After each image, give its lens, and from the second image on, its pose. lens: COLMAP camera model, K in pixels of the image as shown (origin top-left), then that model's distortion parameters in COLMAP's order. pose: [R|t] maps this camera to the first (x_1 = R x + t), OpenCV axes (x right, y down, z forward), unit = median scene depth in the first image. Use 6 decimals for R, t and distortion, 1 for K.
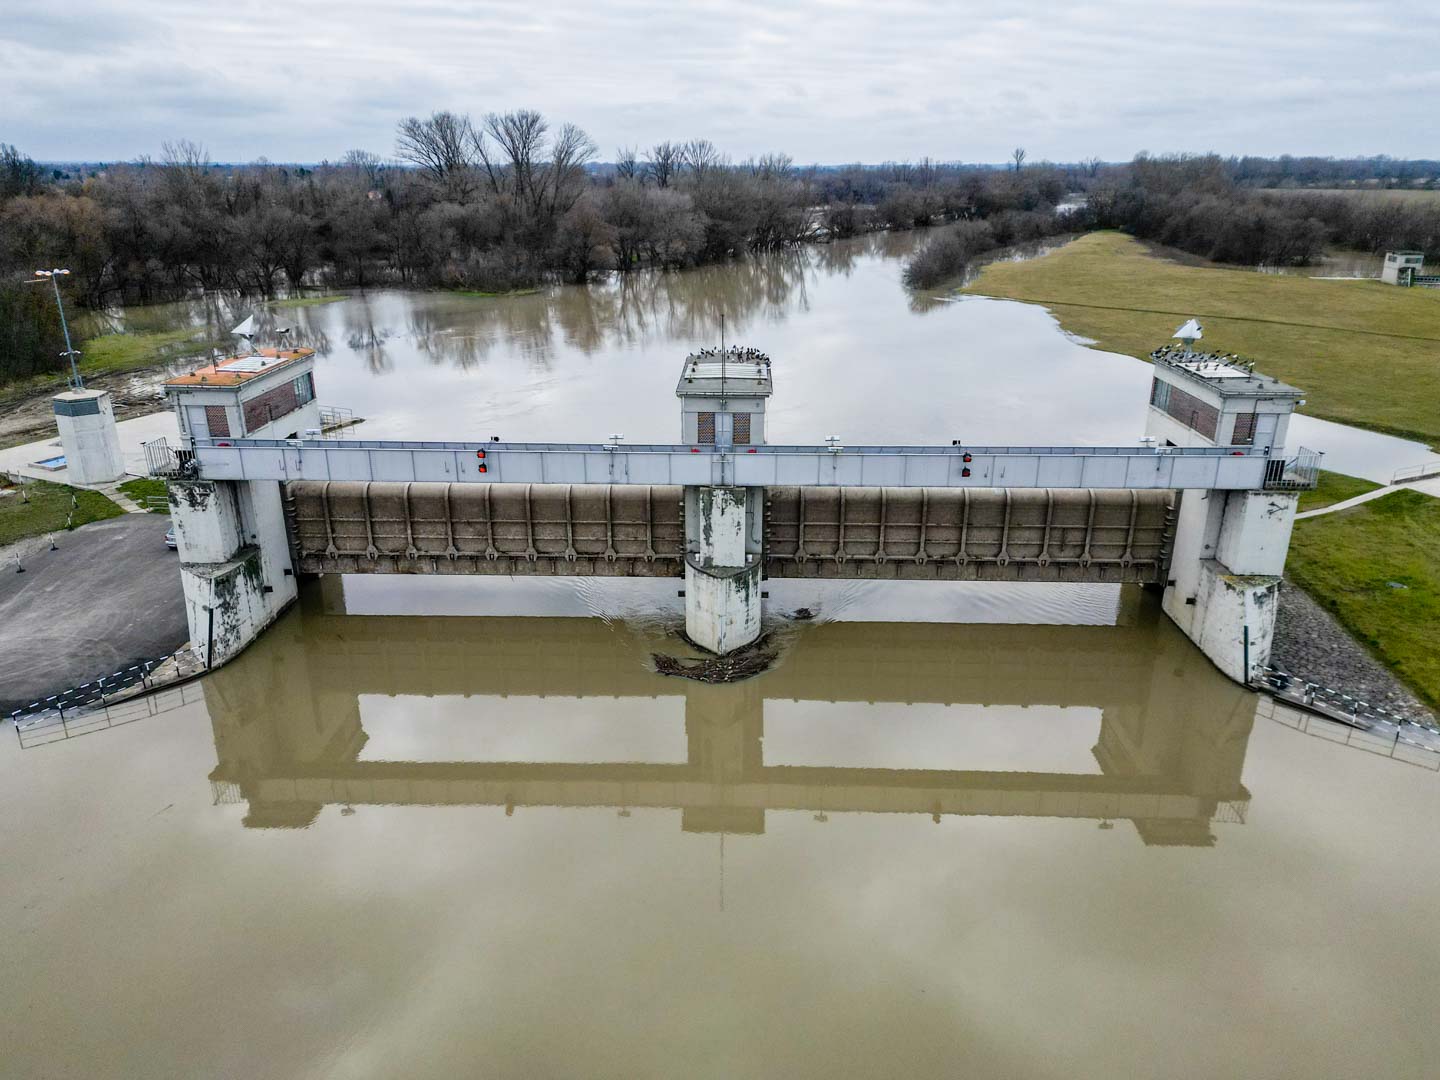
lens RADIAL K [[1015.0, 0, 720.0], [0, 1015.0, 540.0], [0, 0, 1]] dist [0.117971, -0.132118]
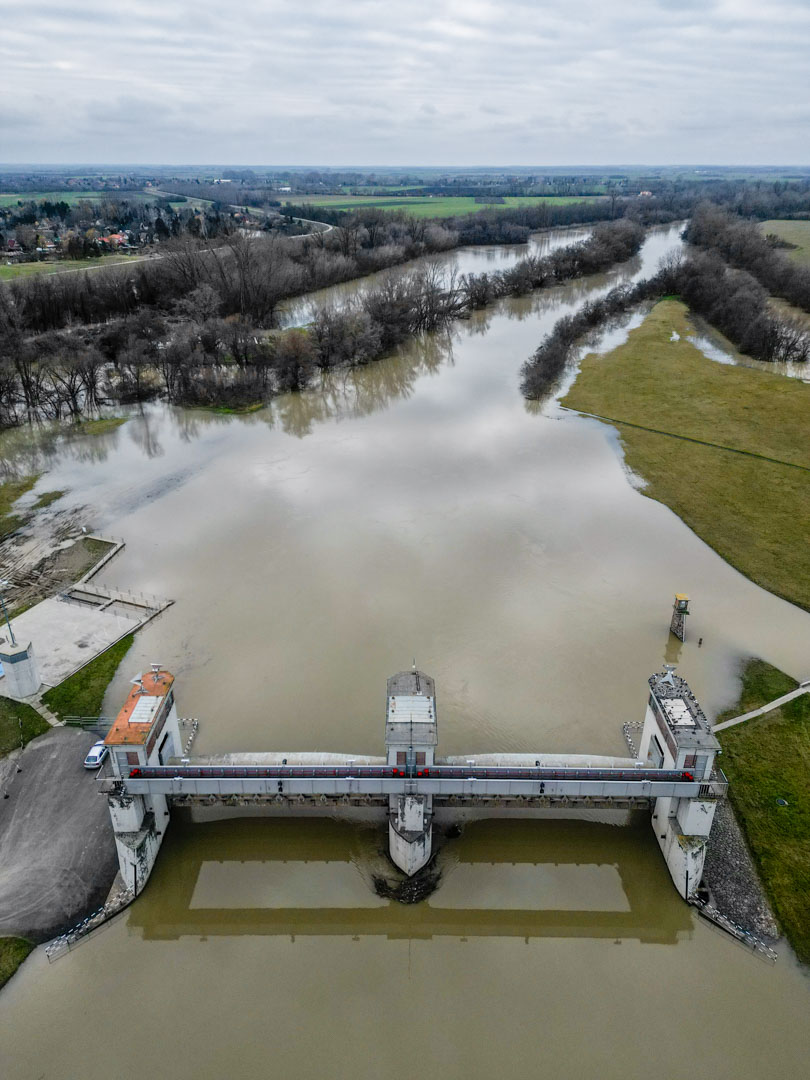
lens RADIAL K [[761.3, 0, 405.0], [0, 761.3, 540.0], [0, 0, 1]] dist [0.117971, -0.132118]
pose [[0.999721, -0.008092, 0.022212, -0.034613], [0.005758, 0.994642, 0.103220, -0.642749], [-0.022928, -0.103064, 0.994410, -0.331066]]
